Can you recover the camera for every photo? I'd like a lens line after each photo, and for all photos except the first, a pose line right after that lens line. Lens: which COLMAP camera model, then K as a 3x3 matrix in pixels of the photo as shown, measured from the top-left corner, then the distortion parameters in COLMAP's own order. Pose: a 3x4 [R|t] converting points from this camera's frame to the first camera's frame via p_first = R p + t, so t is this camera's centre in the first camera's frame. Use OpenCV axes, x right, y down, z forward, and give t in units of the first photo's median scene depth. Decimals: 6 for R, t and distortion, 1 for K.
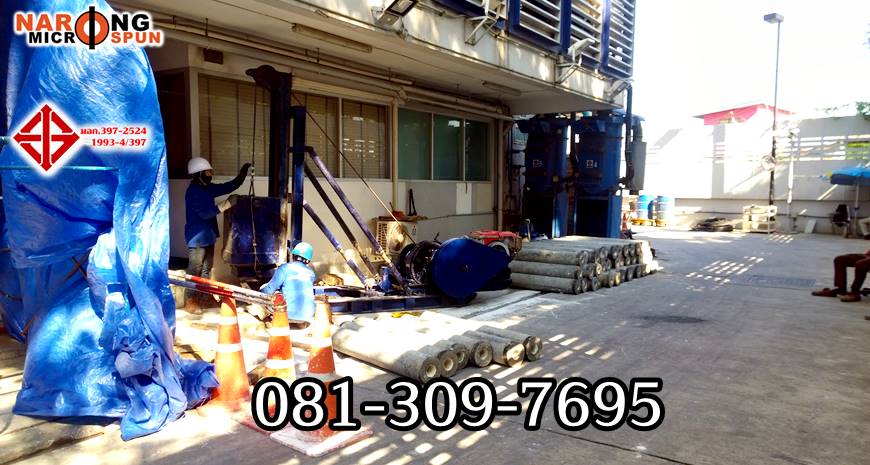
lens RADIAL K [[637.2, 0, 423.3], [0, 637.2, 230.2], [0, 0, 1]] dist [0.034551, -0.059144]
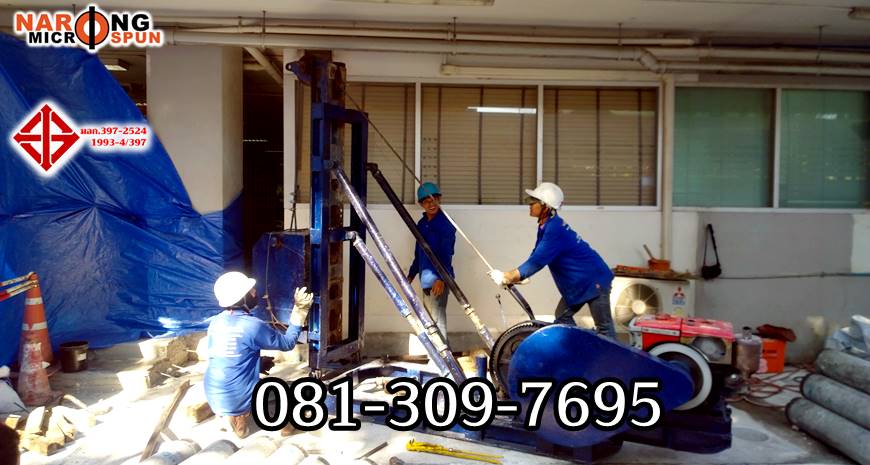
lens RADIAL K [[637.2, 0, 423.3], [0, 637.2, 230.2], [0, 0, 1]] dist [0.034551, -0.059144]
pose [[0.614297, 0.023424, -0.788727, 0.311733], [-0.057745, 0.998214, -0.015329, -0.038825], [0.786959, 0.054961, 0.614553, 0.490398]]
